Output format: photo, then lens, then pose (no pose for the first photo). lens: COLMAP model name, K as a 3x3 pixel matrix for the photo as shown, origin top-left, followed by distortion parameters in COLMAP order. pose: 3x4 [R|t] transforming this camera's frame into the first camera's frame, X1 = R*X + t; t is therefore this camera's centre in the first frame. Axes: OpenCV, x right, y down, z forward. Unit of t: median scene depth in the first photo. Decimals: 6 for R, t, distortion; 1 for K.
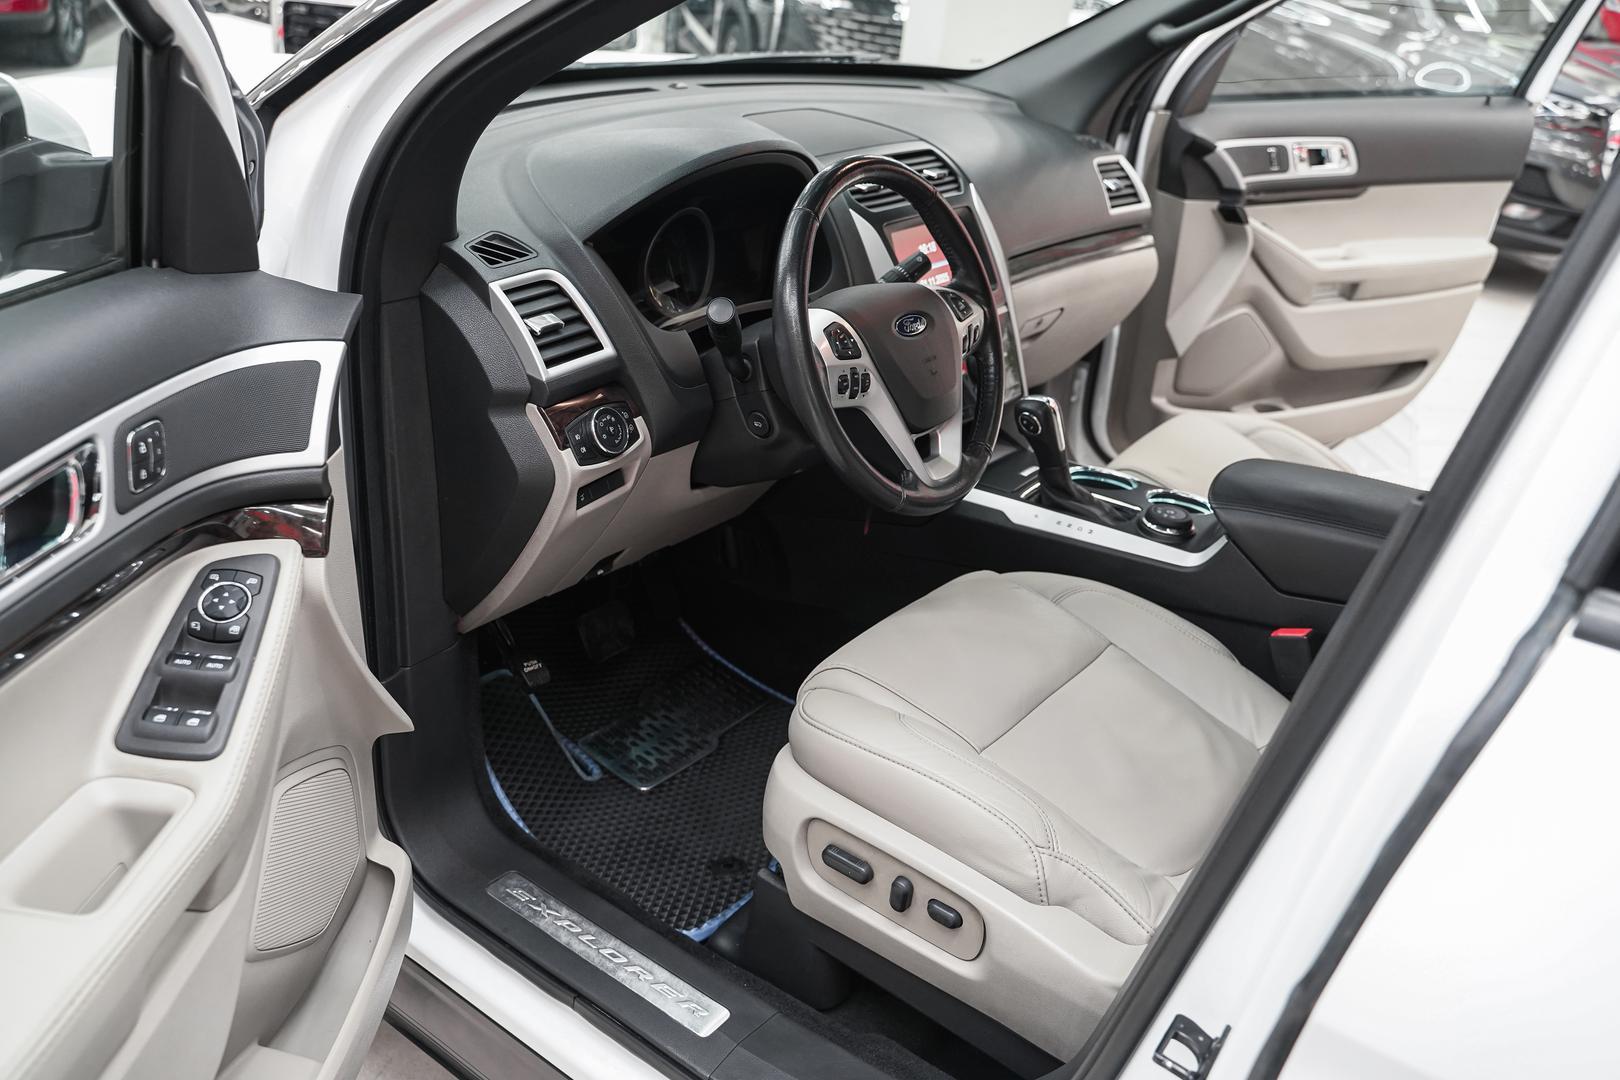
lens RADIAL K [[1289.2, 0, 808.7], [0, 1289.2, 541.8], [0, 0, 1]] dist [-0.016941, 0.019561]
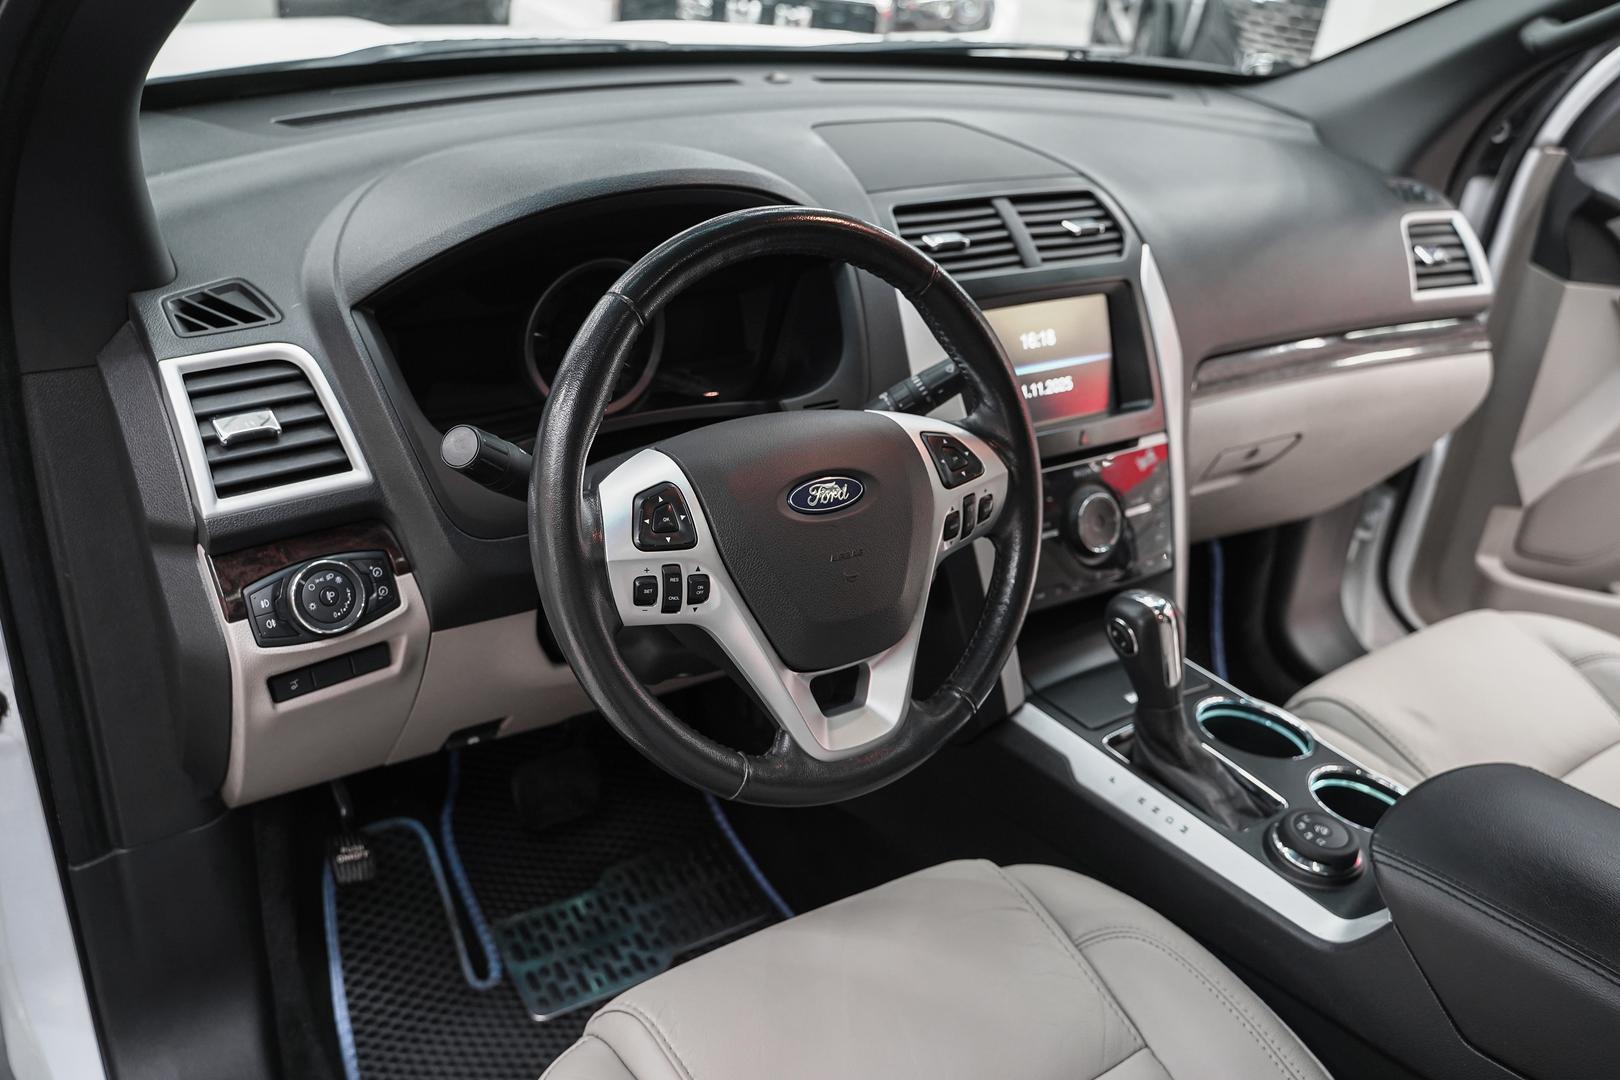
lens RADIAL K [[1289.2, 0, 810.3], [0, 1289.2, 544.0], [0, 0, 1]] dist [-0.016941, 0.019561]
pose [[0.940368, 0.156914, -0.301805, 0.207954], [-0.153794, 0.987510, 0.034229, -0.132608], [0.303407, 0.014228, 0.952755, 0.341439]]
